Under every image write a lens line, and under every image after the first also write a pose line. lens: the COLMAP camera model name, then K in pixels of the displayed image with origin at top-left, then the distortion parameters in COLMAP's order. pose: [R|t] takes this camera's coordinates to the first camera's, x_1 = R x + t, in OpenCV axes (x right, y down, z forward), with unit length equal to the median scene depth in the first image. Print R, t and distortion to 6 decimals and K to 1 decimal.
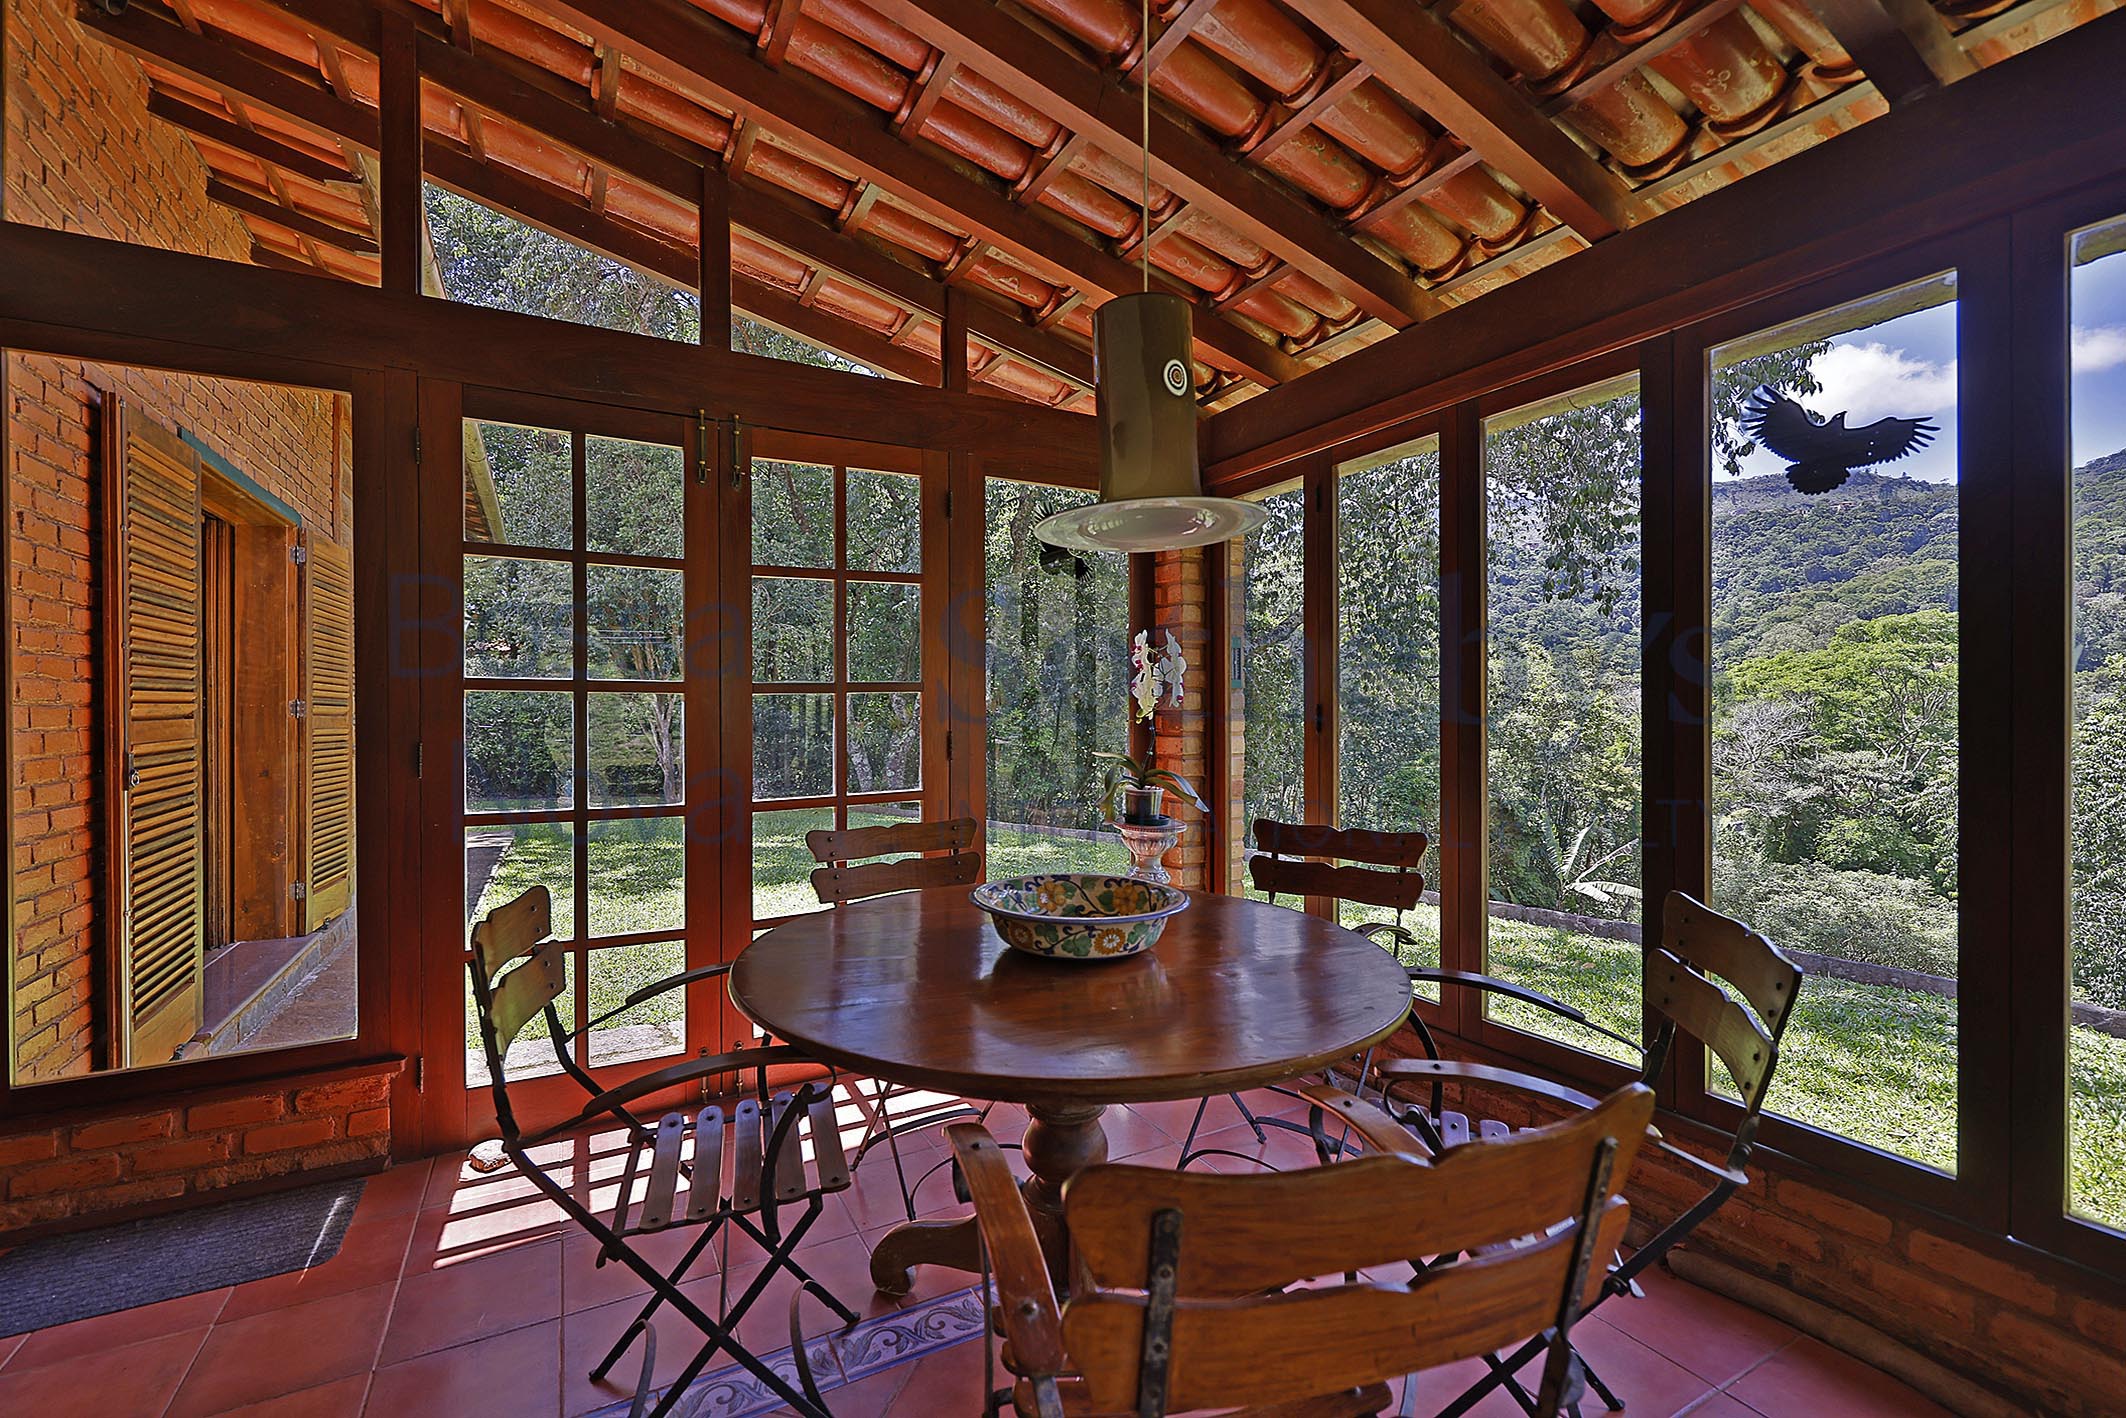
lens RADIAL K [[910.2, 0, 1068.4], [0, 910.2, 710.6], [0, 0, 1]] dist [-0.000688, 0.000387]
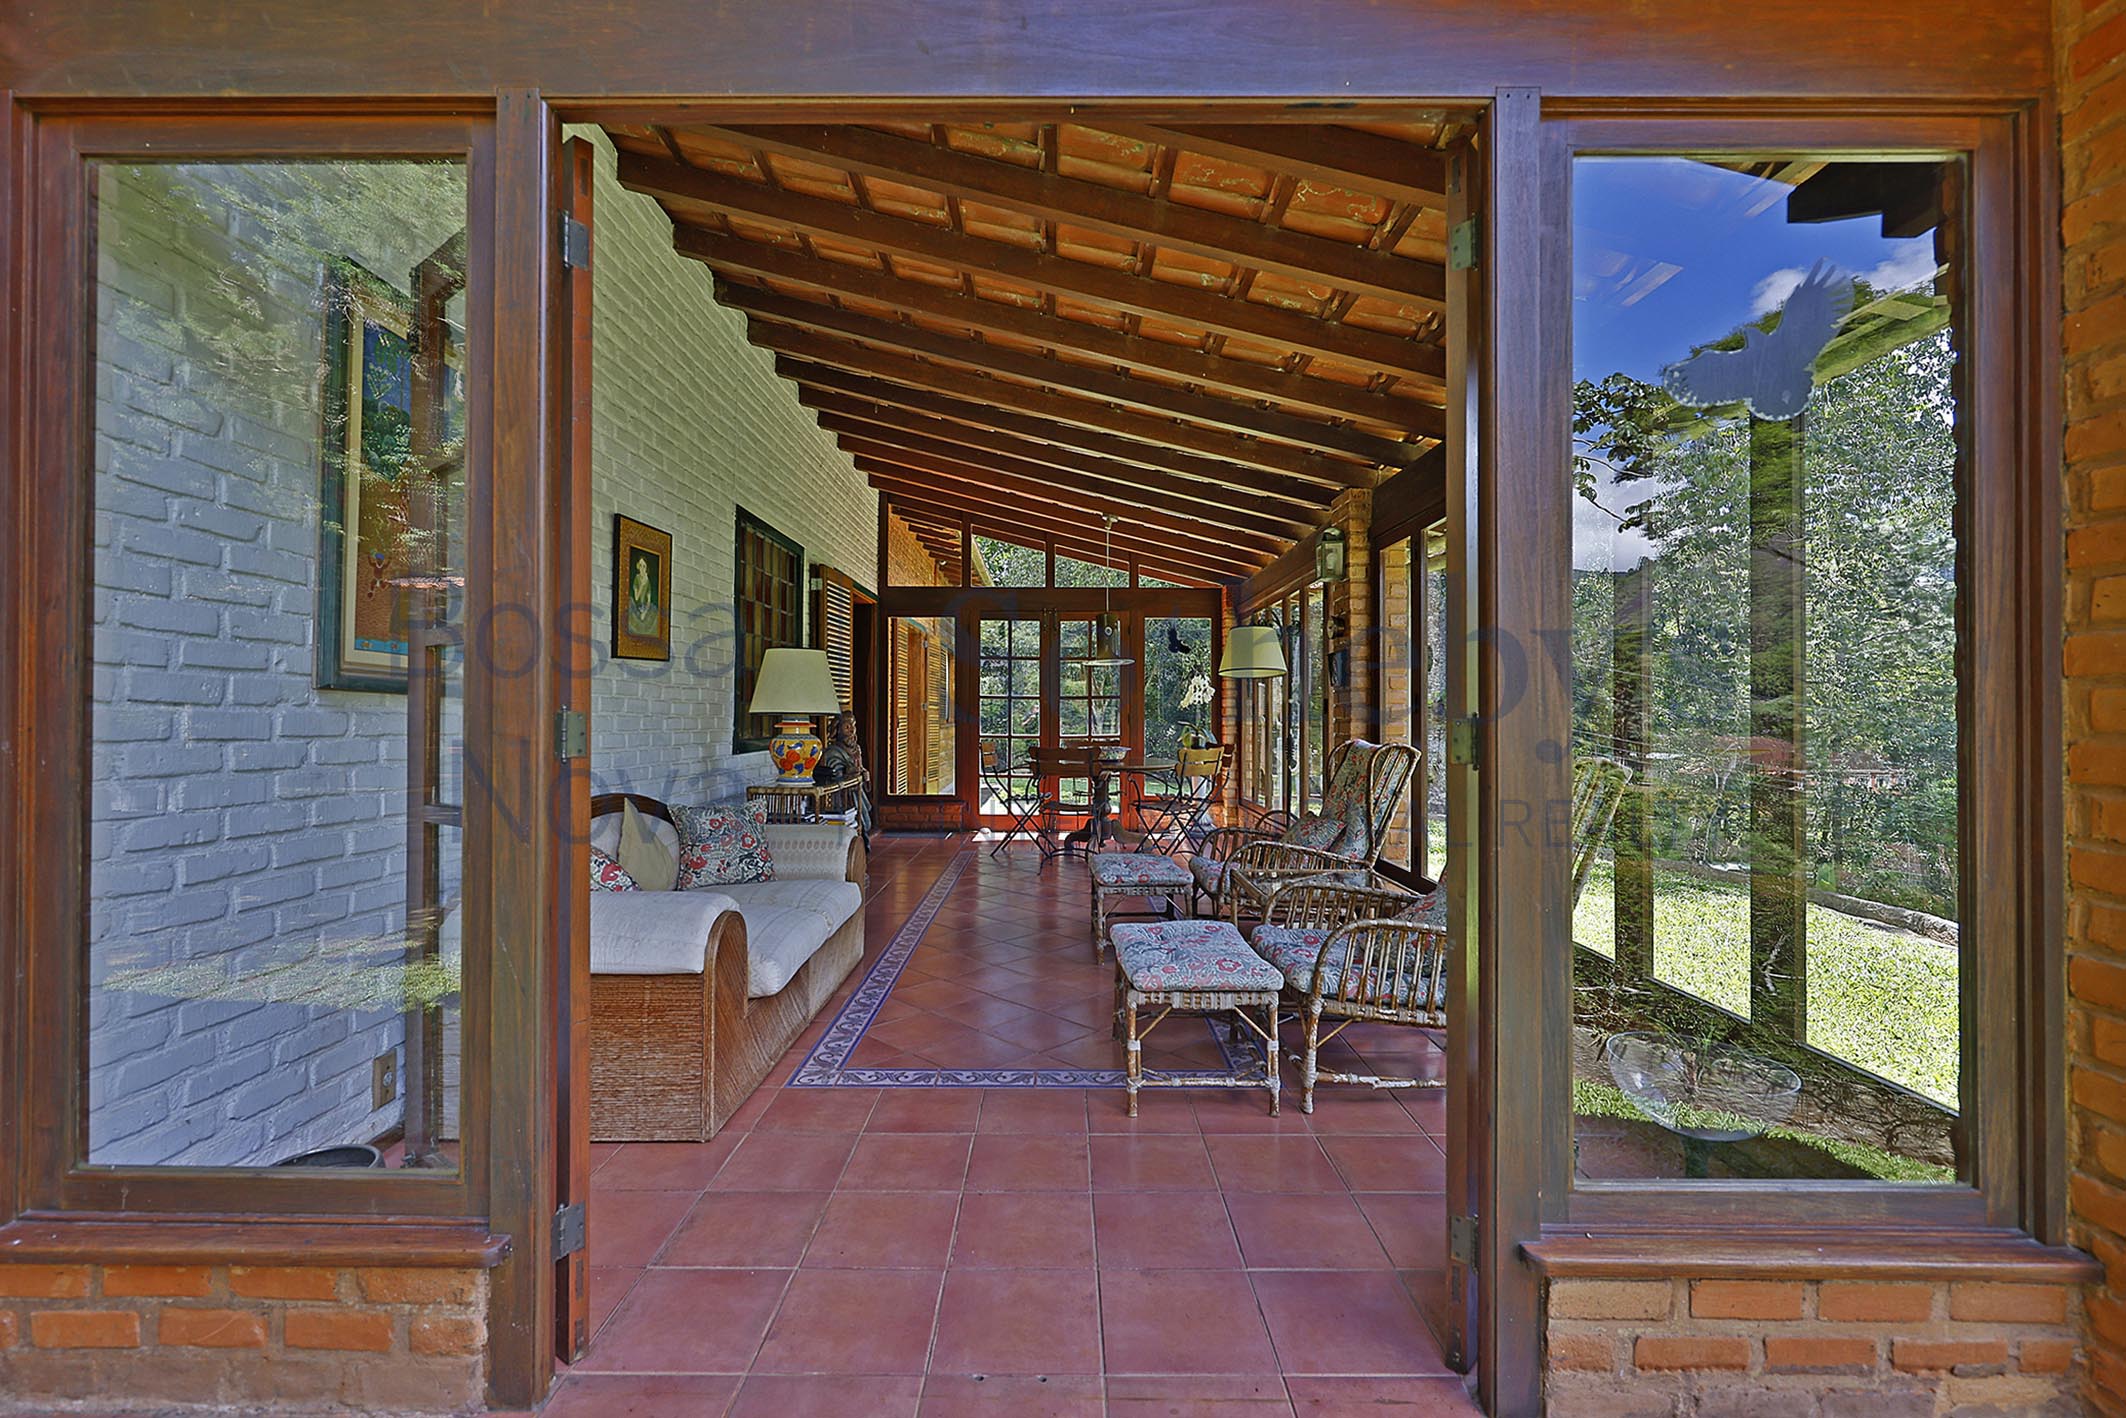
lens RADIAL K [[910.2, 0, 1055.2], [0, 910.2, 708.6], [0, 0, 1]] dist [-0.000688, 0.000387]
pose [[0.875363, 0.004534, -0.483446, 1.231498], [-0.012296, 0.999841, -0.012887, 0.060926], [0.483310, 0.017225, 0.875280, -1.851864]]
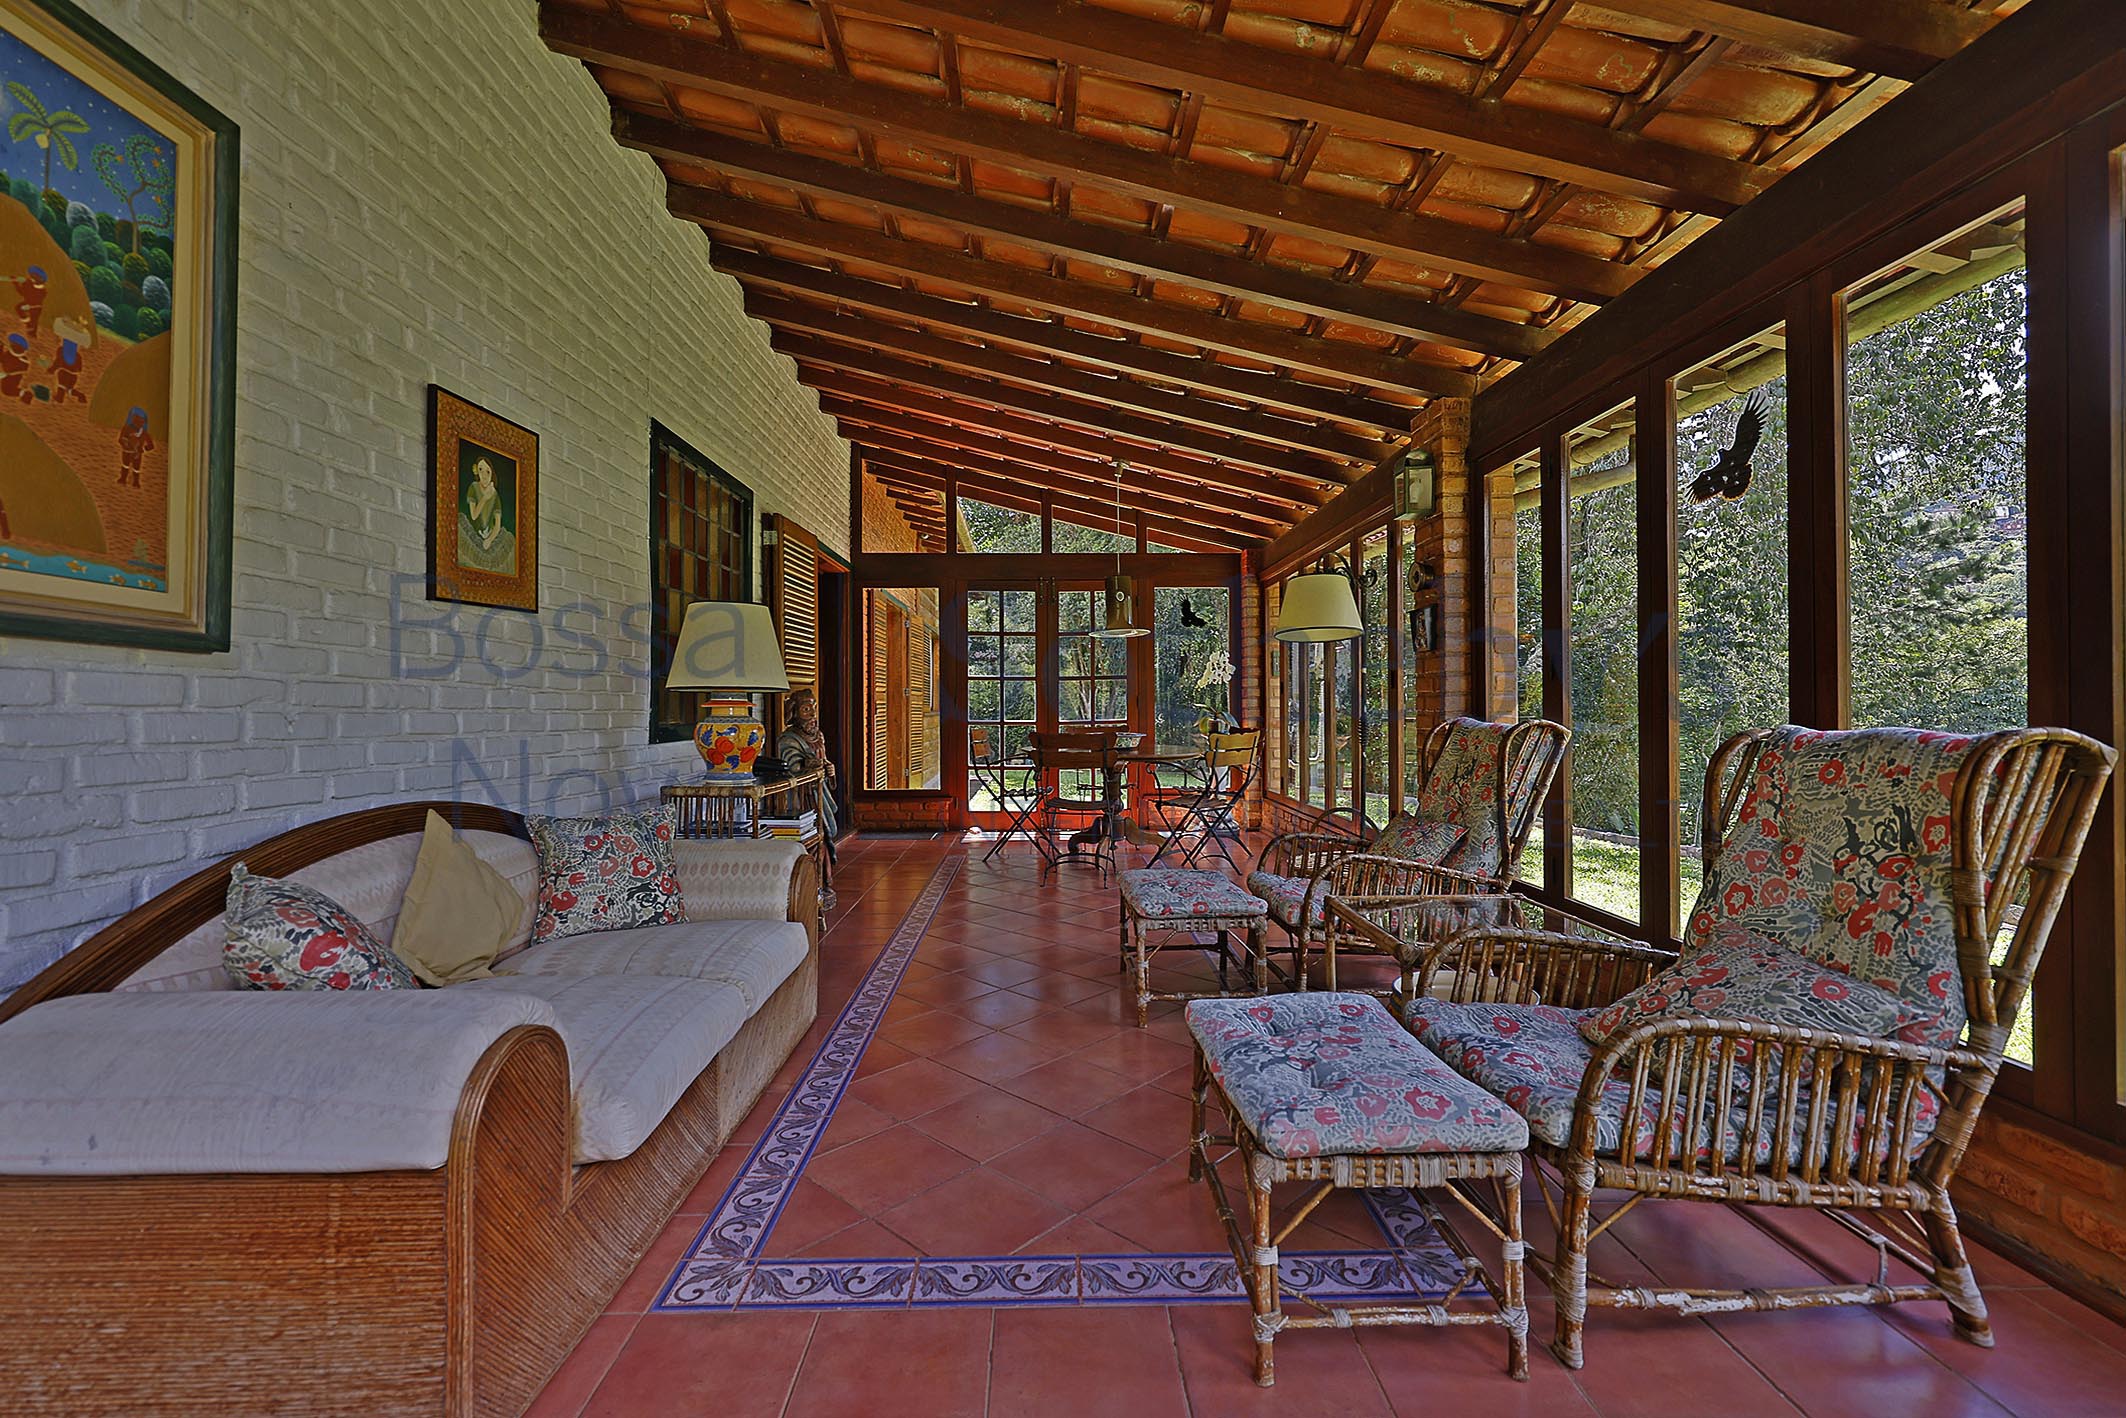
lens RADIAL K [[910.2, 0, 1060.1], [0, 910.2, 702.9], [0, 0, 1]] dist [-0.000688, 0.000387]
pose [[0.885391, -0.000345, -0.464847, 1.019256], [-0.004153, 0.999954, -0.008653, 0.081056], [0.464828, 0.009592, 0.885349, -1.548886]]
